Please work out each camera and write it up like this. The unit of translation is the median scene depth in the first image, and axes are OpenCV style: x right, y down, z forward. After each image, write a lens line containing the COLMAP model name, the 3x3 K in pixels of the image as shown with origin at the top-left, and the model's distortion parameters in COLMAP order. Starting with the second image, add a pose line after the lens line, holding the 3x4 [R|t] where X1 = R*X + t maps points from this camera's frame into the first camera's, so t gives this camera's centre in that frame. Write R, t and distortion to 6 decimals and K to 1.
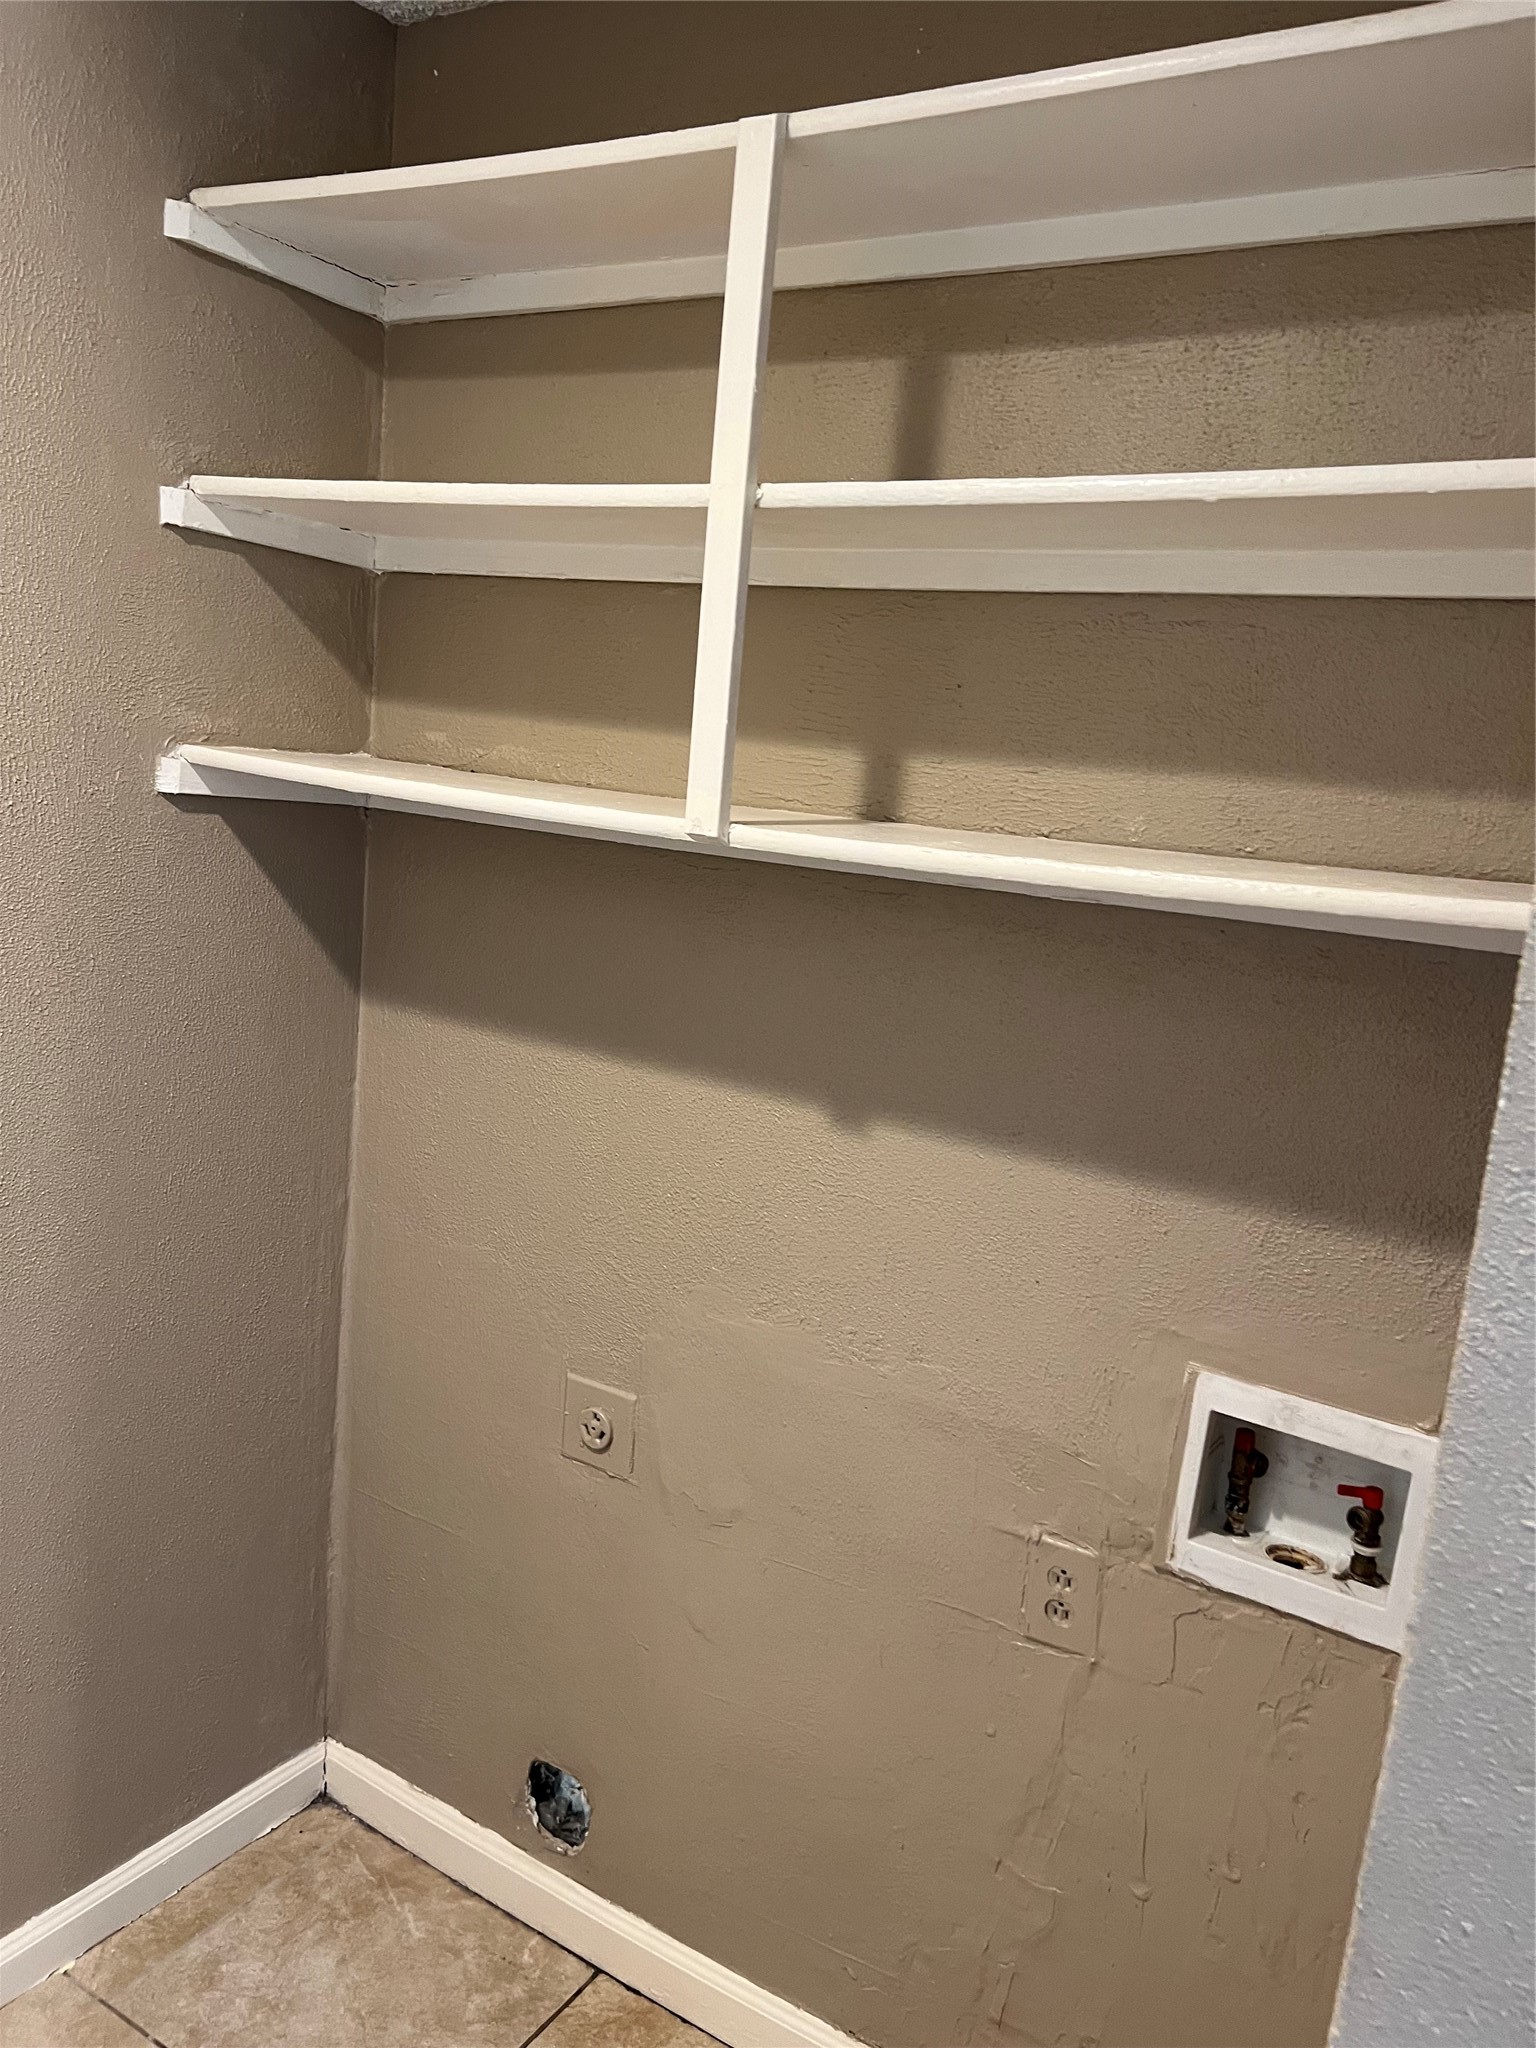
lens RADIAL K [[1539.8, 0, 767.1], [0, 1539.8, 1035.7], [0, 0, 1]] dist [0.062653, -0.070422]
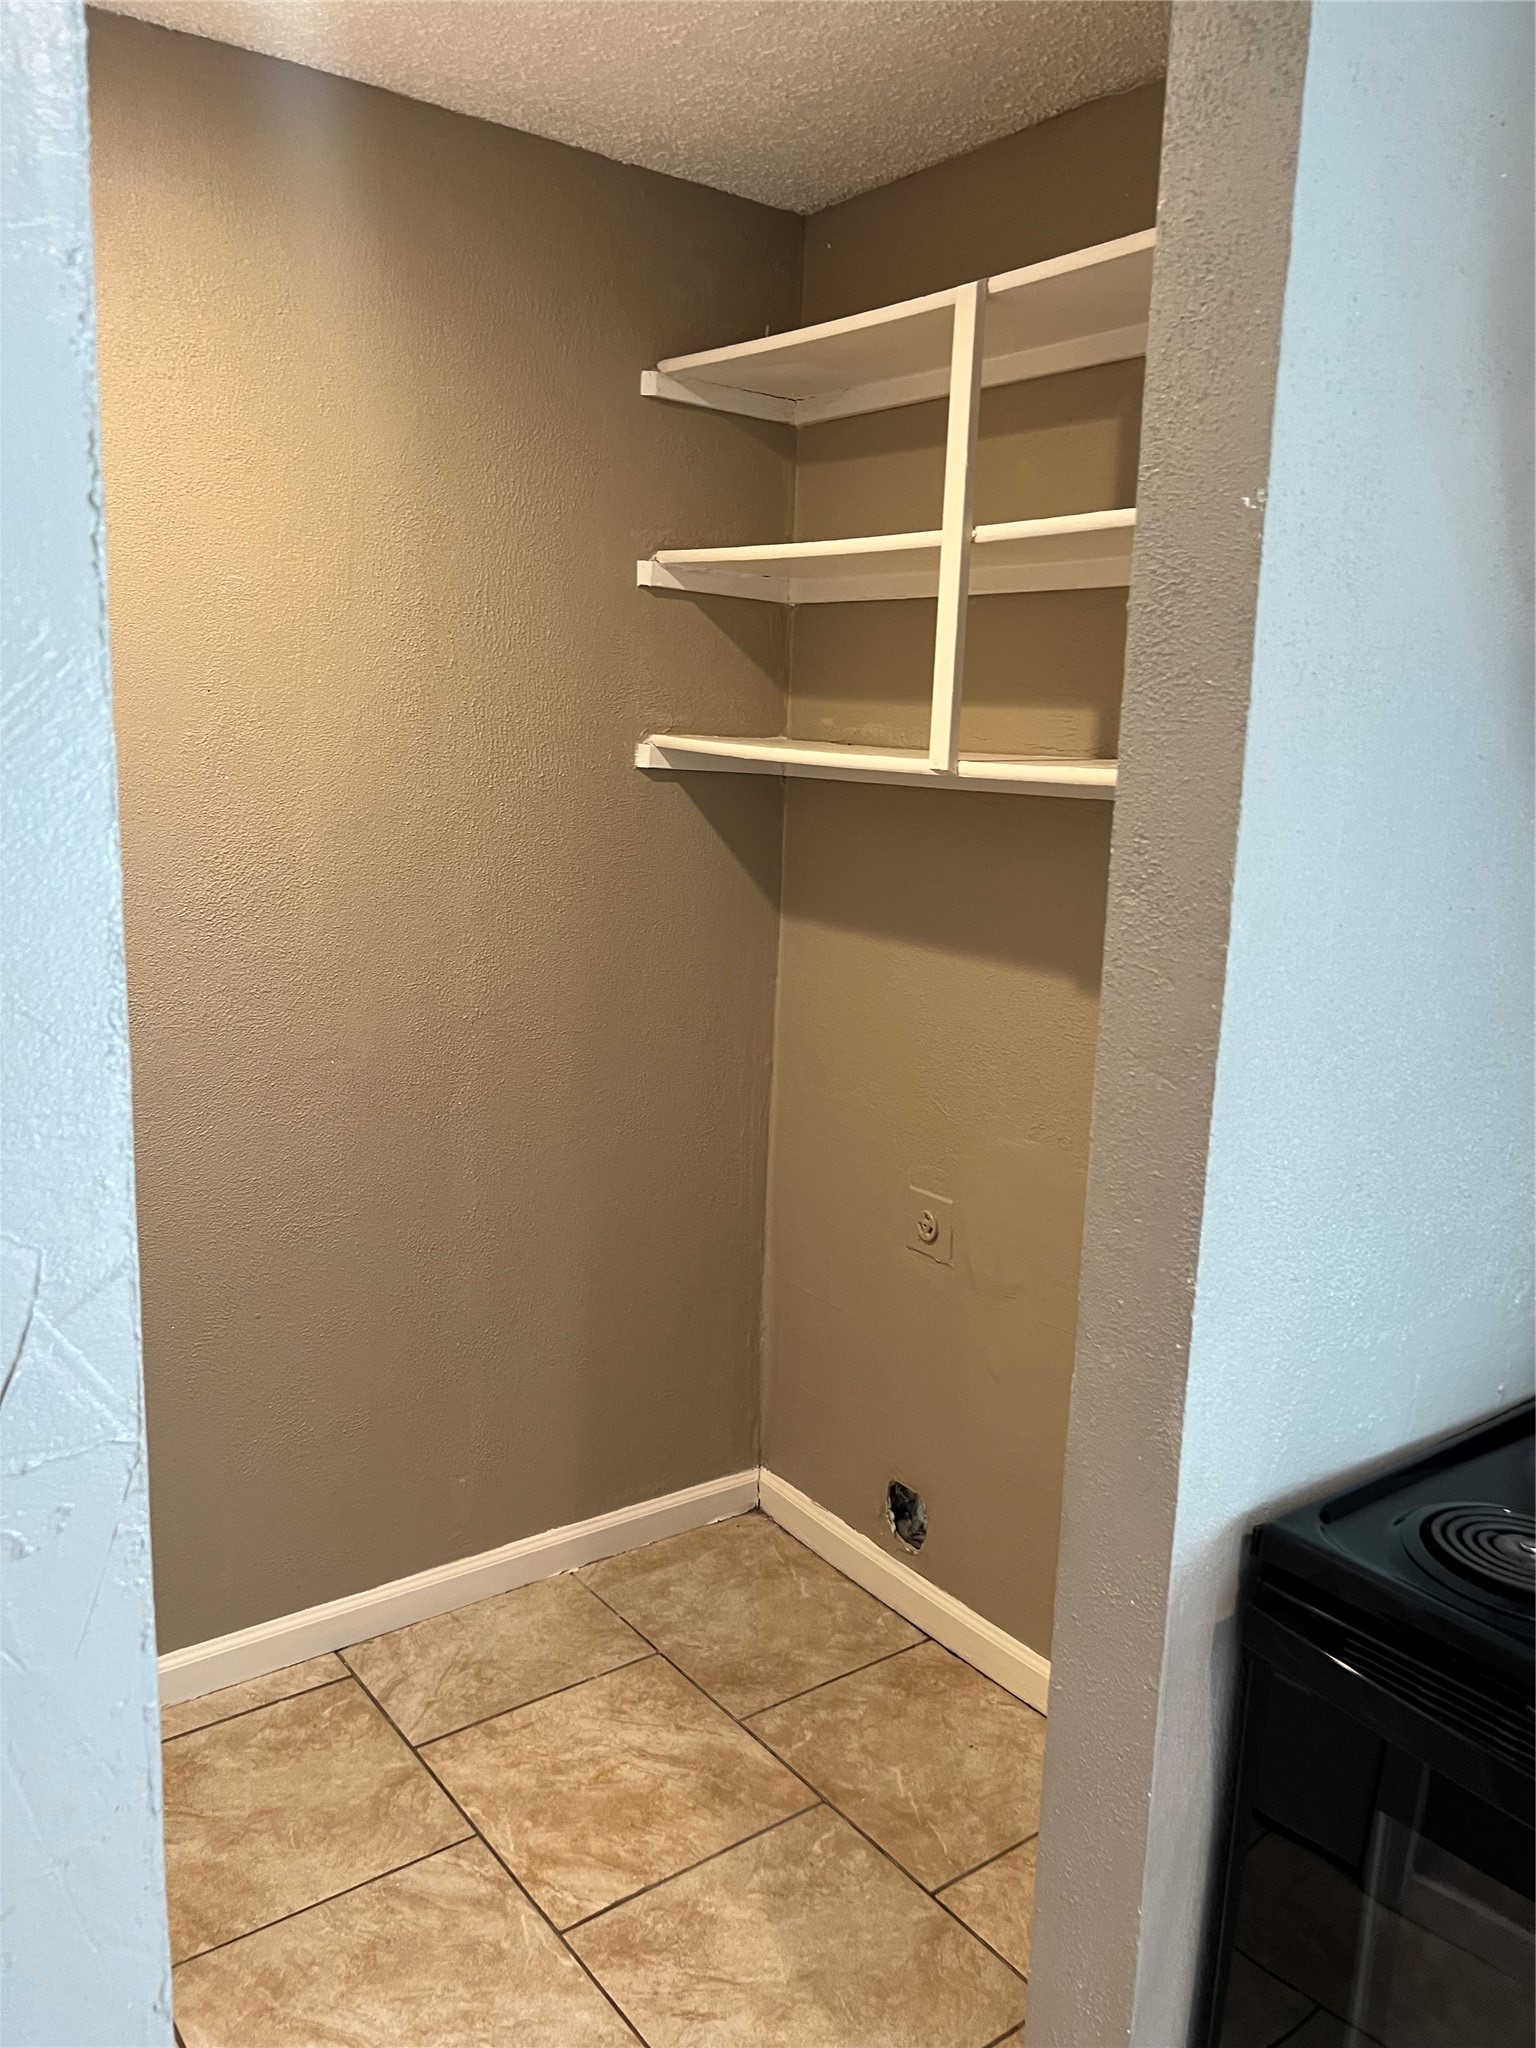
lens RADIAL K [[1559.6, 0, 812.9], [0, 1559.6, 1034.1], [0, 0, 1]] dist [0.131823, -0.229696]
pose [[0.937695, 0.014663, -0.347149, 0.269280], [-0.018236, 0.999809, -0.007028, 0.098255], [0.346980, 0.012921, 0.937784, -0.319967]]
